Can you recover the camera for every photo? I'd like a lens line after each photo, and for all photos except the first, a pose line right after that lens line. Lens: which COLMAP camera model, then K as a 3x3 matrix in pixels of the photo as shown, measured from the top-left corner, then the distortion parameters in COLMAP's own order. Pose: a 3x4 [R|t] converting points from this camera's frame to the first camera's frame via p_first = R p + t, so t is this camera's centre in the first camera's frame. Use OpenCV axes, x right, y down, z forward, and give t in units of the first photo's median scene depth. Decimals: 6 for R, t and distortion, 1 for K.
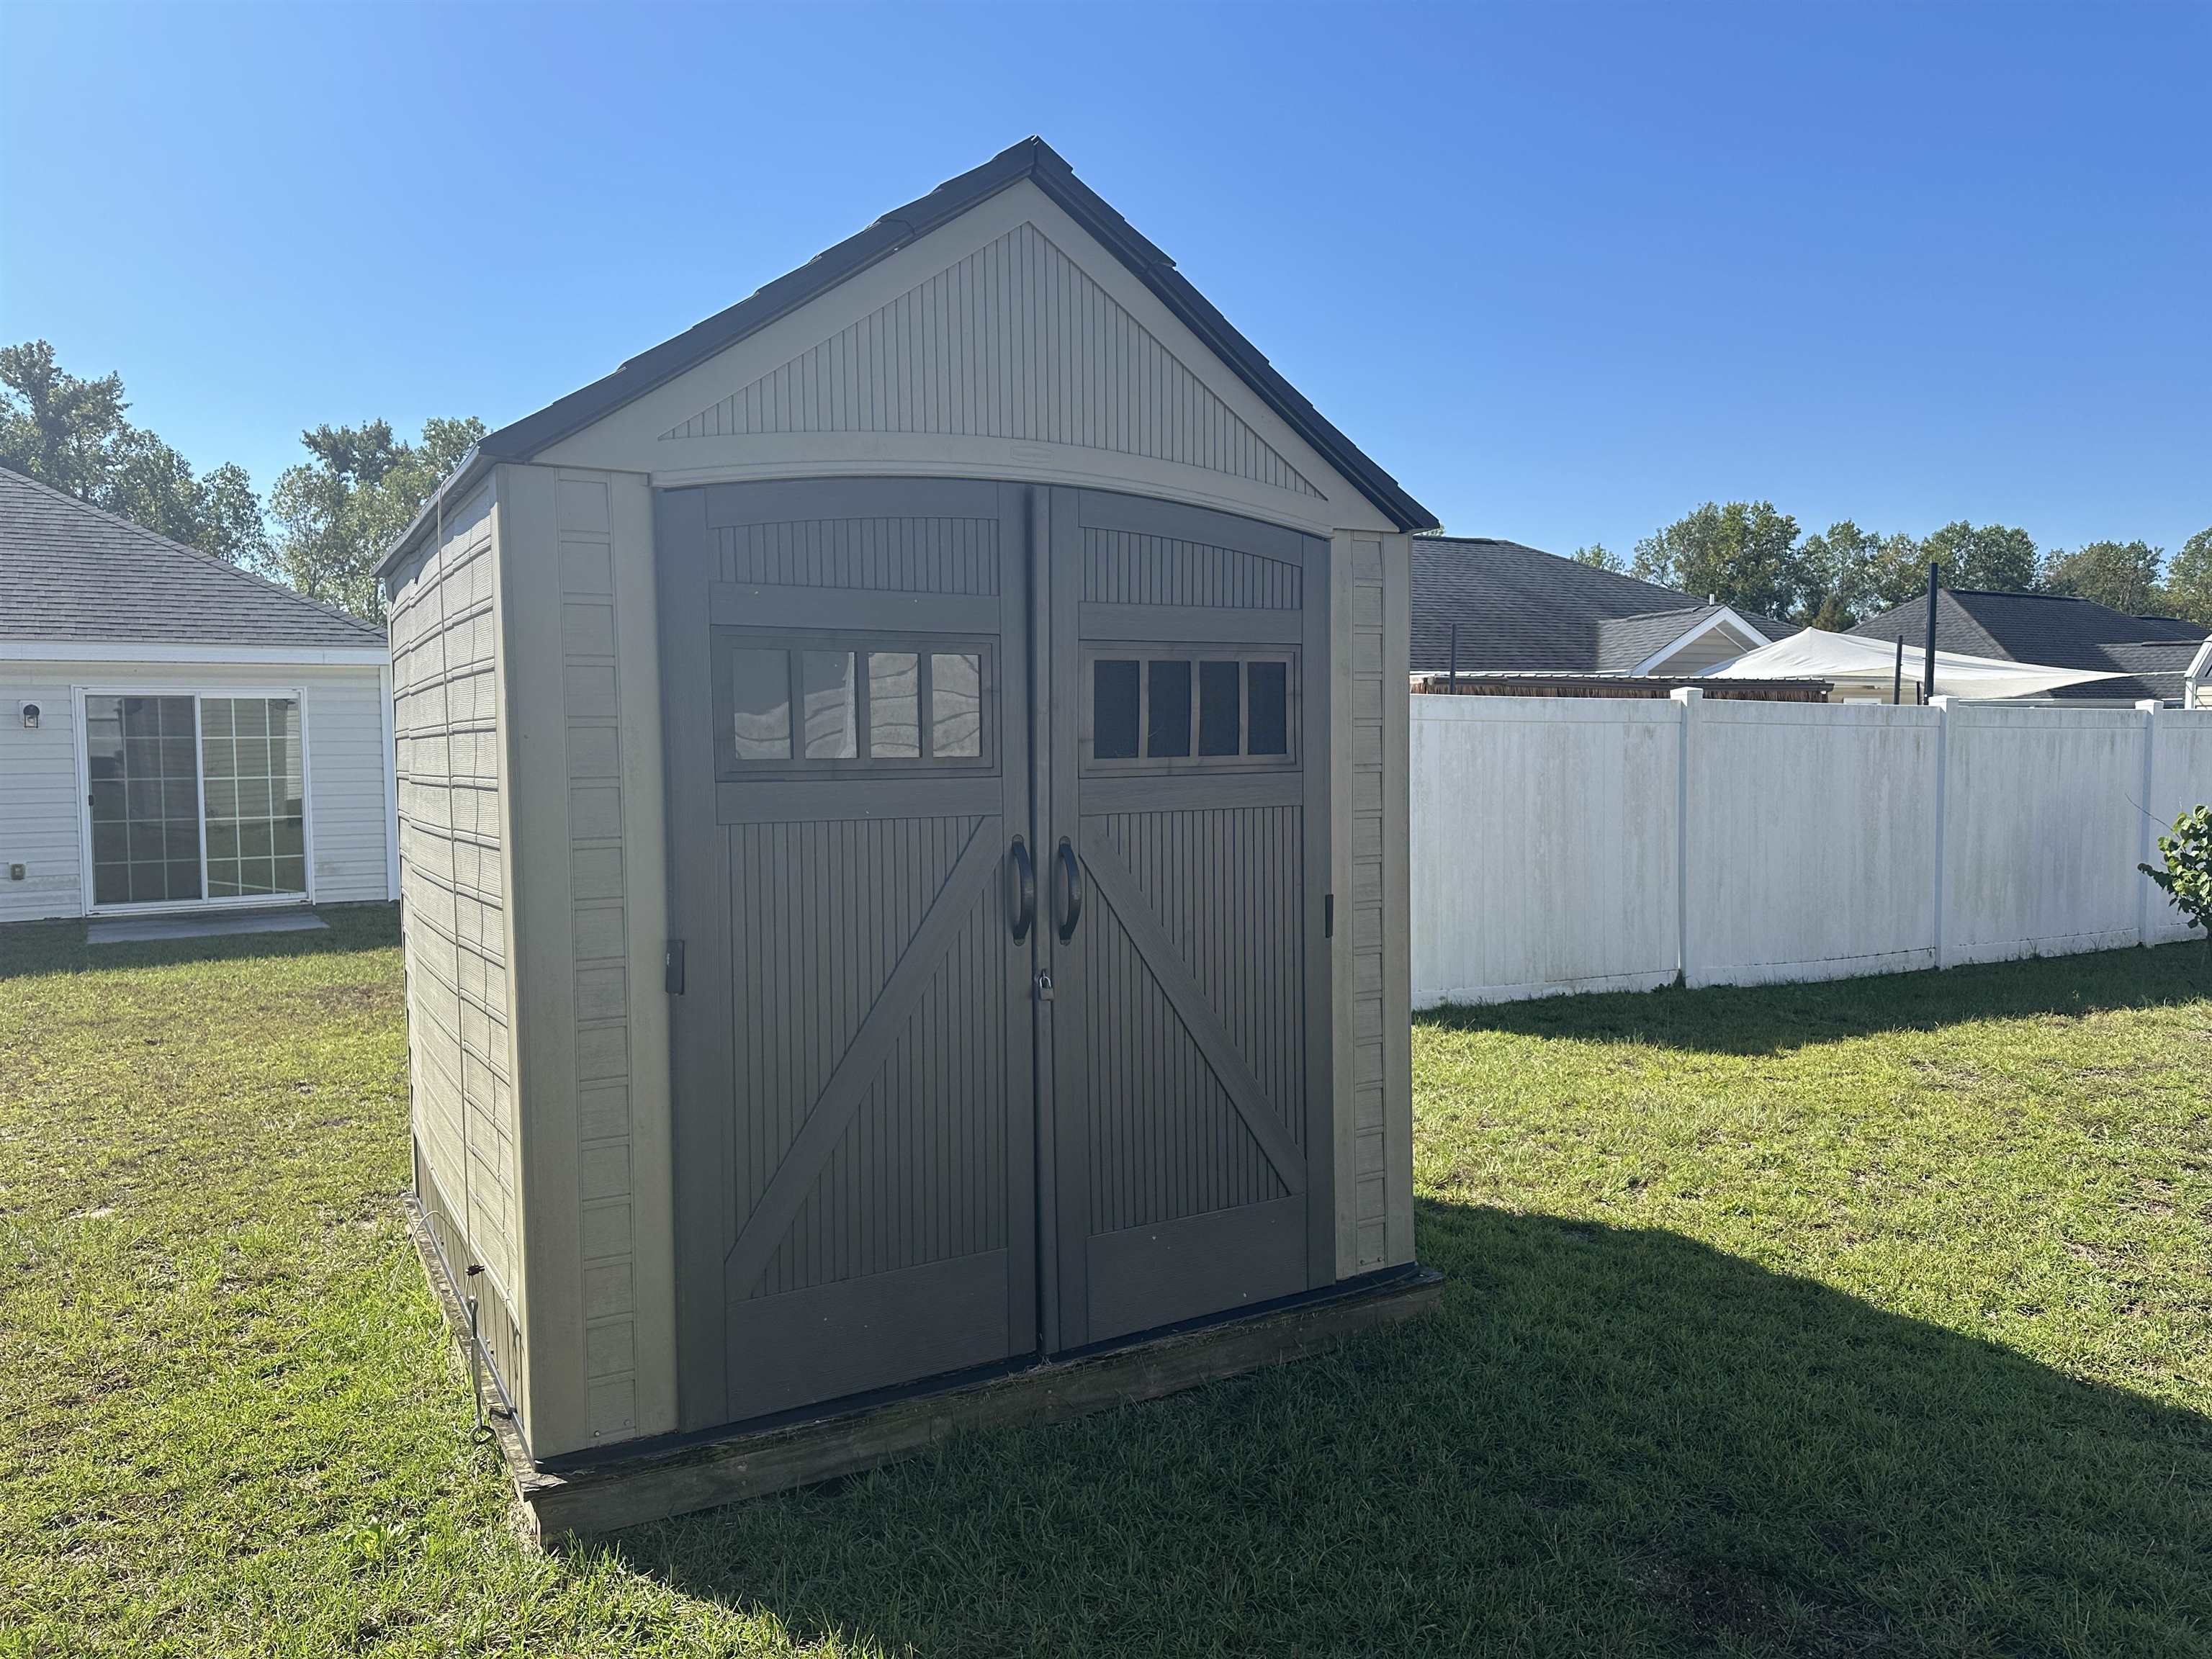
lens RADIAL K [[1565.3, 0, 1107.7], [0, 1565.3, 839.0], [0, 0, 1]] dist [0.089506, -0.128670]
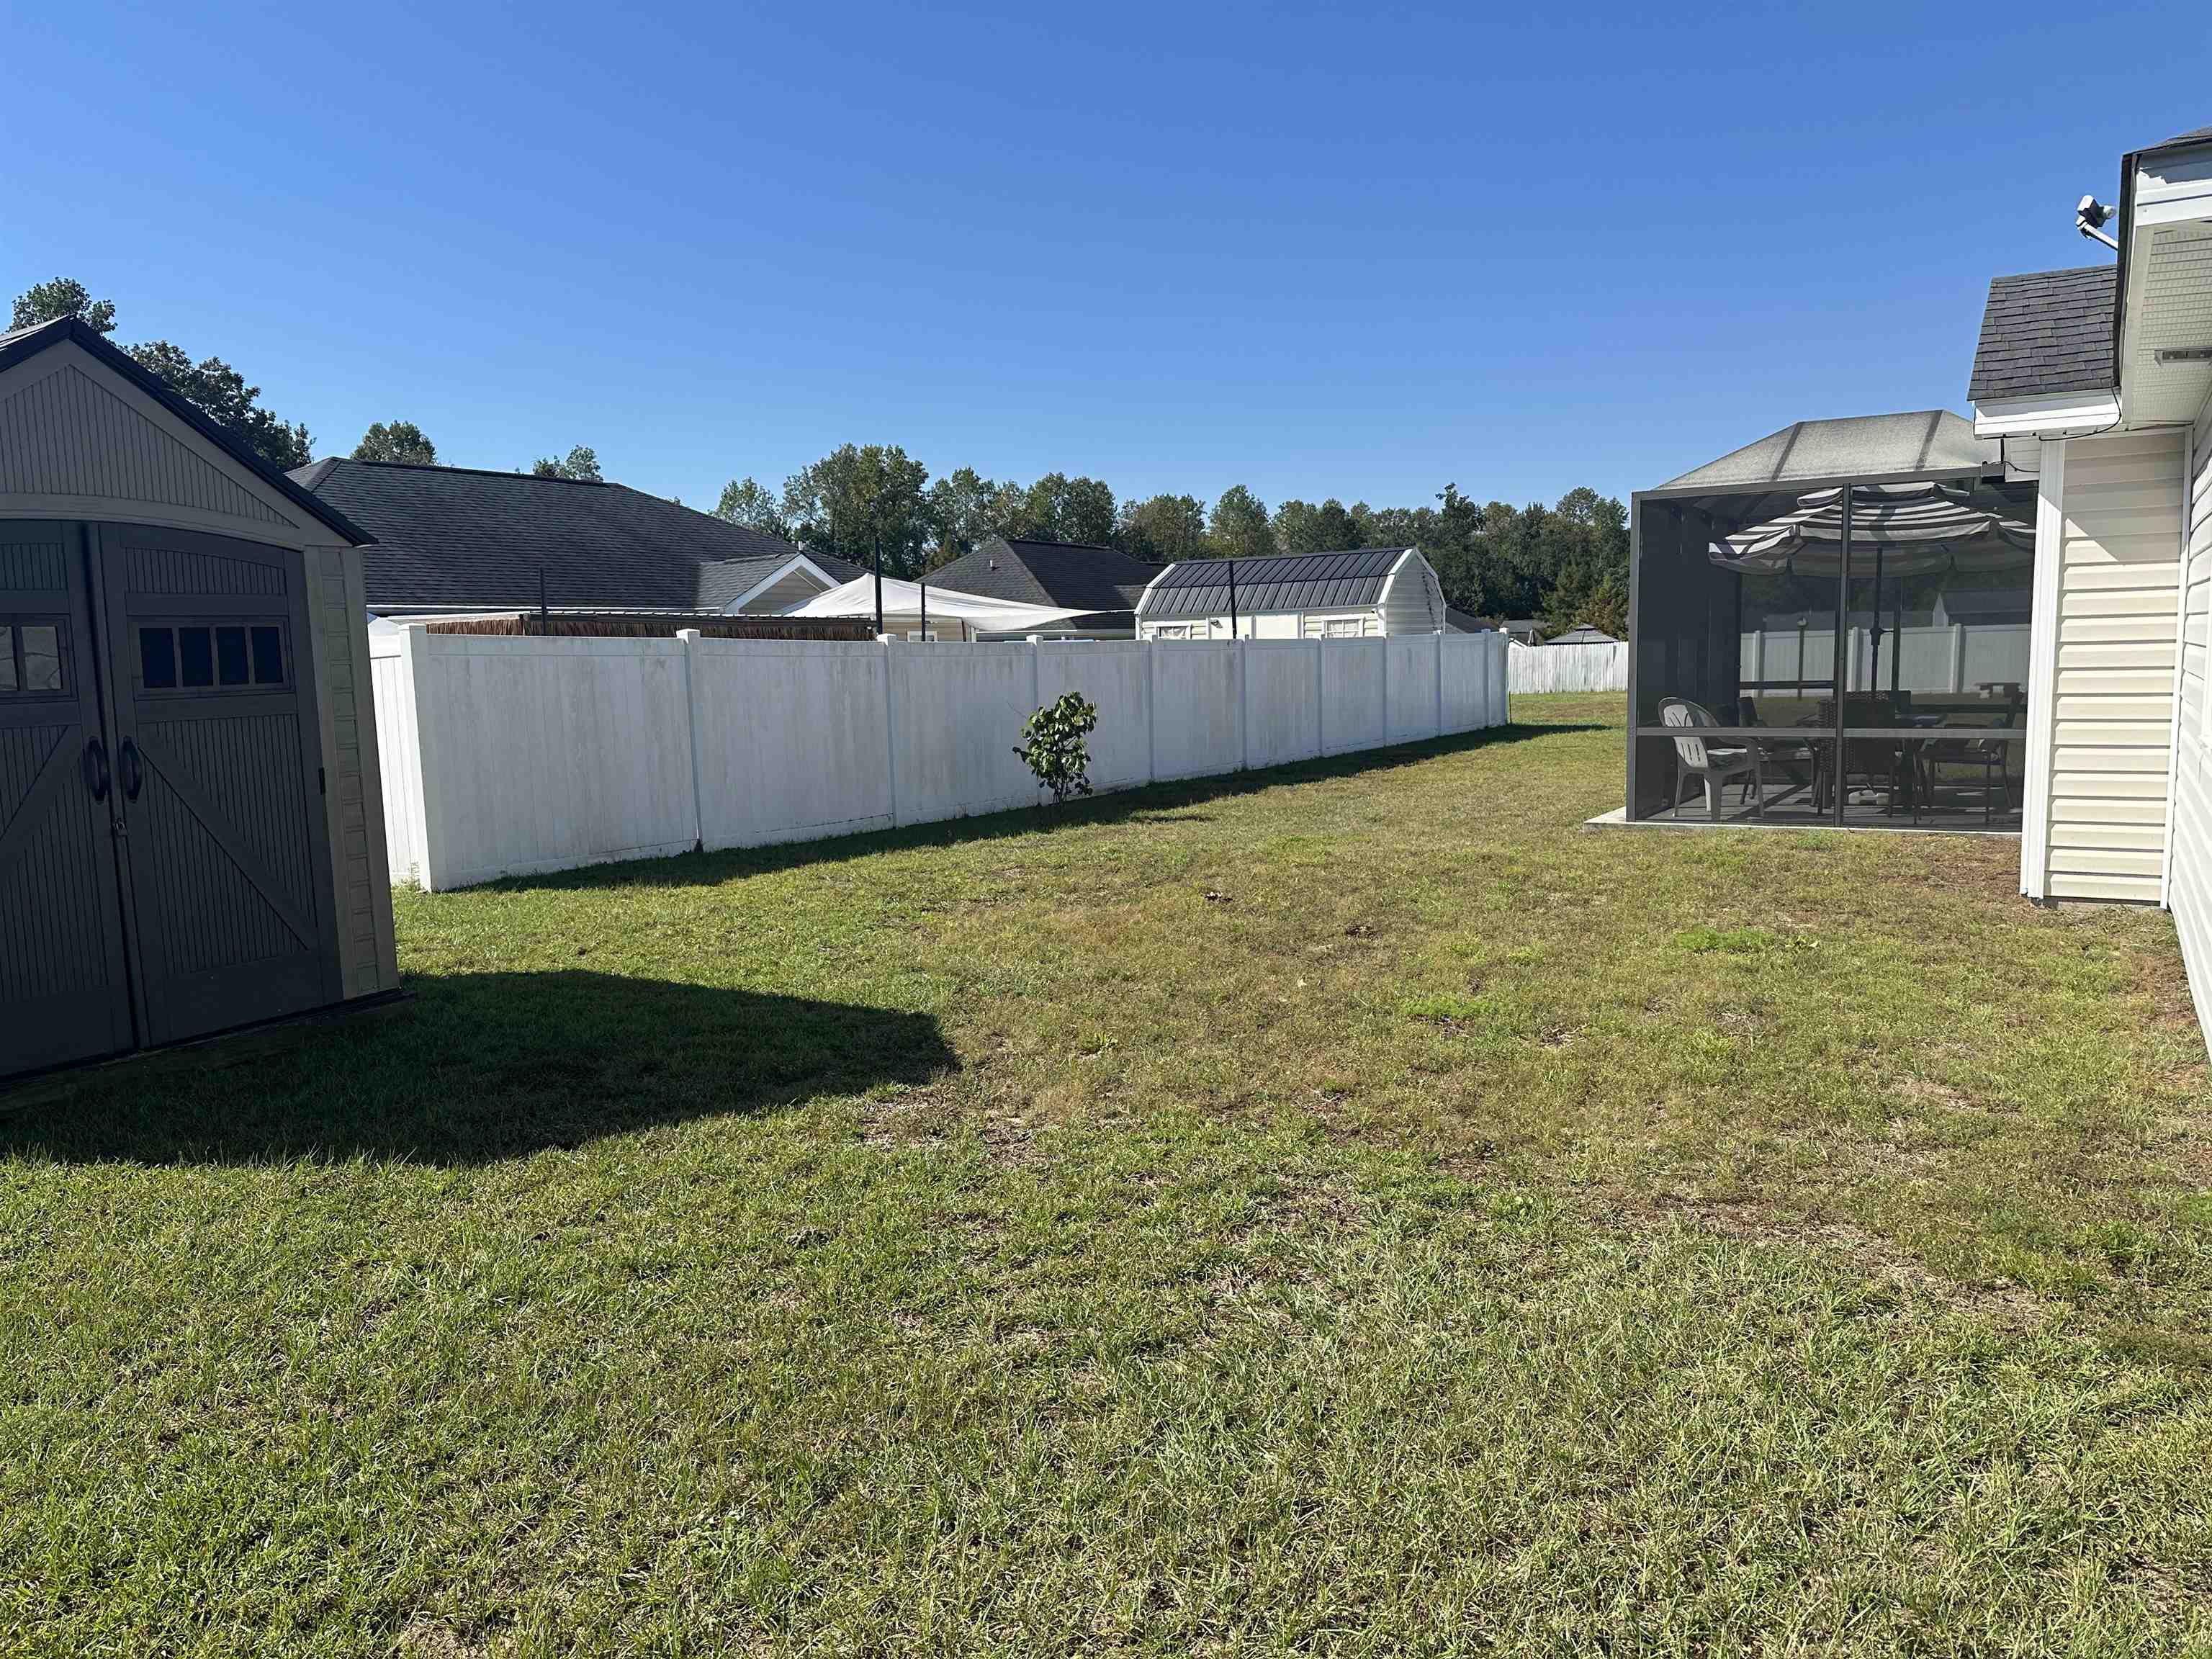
lens RADIAL K [[1565.3, 0, 1107.7], [0, 1565.3, 839.0], [0, 0, 1]] dist [0.089506, -0.128670]
pose [[0.874473, -0.072080, 0.479688, 0.020017], [0.050554, 0.997055, 0.057661, 0.019113], [-0.482432, -0.026172, 0.875542, -0.295190]]
